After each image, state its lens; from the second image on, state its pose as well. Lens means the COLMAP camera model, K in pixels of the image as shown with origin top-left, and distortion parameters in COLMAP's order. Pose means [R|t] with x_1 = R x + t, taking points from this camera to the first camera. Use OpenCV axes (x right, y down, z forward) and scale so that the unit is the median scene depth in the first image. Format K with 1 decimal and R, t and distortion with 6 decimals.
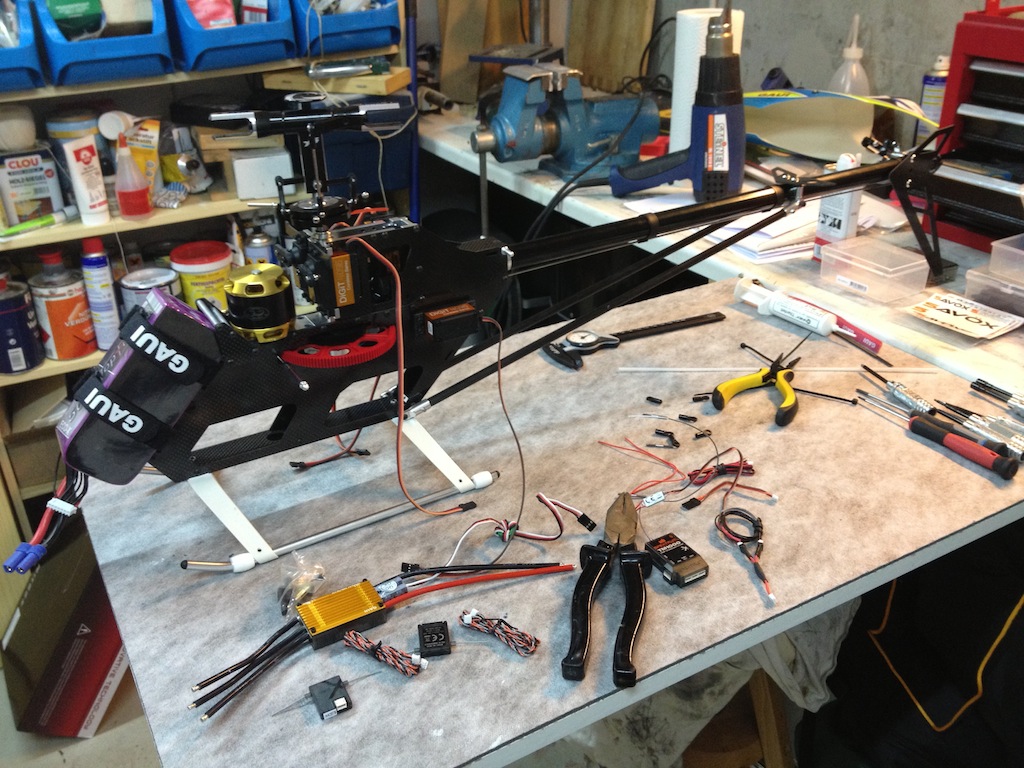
lens RADIAL K [[1017.5, 0, 512.0], [0, 1017.5, 384.0], [0, 0, 1]] dist [0.138873, -0.352315]
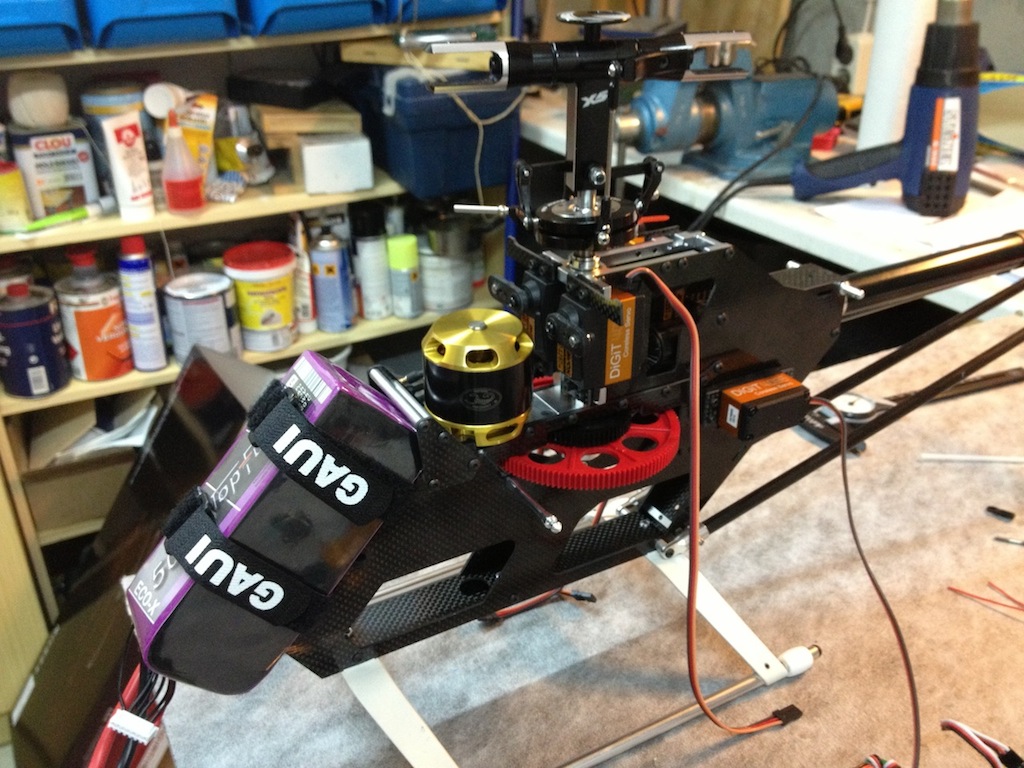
lens RADIAL K [[1044.6, 0, 512.0], [0, 1044.6, 384.0], [0, 0, 1]] dist [0.154156, -0.443398]
pose [[0.999463, 0.026541, -0.019219, -0.085757], [-0.026599, 0.999642, -0.002761, -0.029536], [0.019139, 0.003270, 0.999811, 0.161968]]
